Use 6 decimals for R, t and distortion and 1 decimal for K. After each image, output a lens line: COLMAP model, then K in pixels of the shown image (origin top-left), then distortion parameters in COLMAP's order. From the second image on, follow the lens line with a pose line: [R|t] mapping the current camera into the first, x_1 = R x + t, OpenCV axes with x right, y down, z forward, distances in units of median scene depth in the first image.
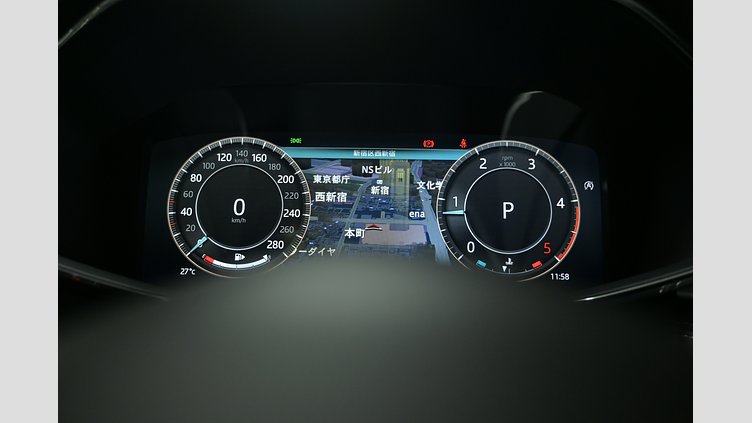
lens RADIAL K [[559.0, 0, 376.0], [0, 559.0, 211.5], [0, 0, 1]] dist [-0.001755, 0.002021]
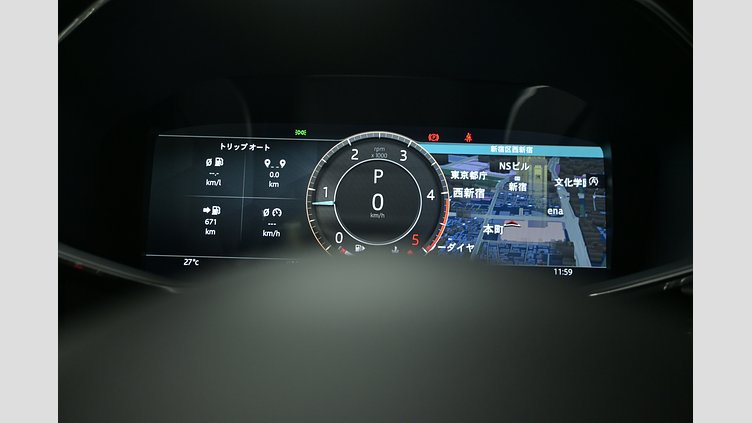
lens RADIAL K [[559.0, 0, 376.0], [0, 559.0, 211.5], [0, 0, 1]] dist [-0.001755, 0.002021]
pose [[0.999928, 0.011748, -0.002406, -0.243175], [-0.011717, 0.999853, 0.012522, -0.003503], [0.002553, -0.012493, 0.999919, 0.000808]]
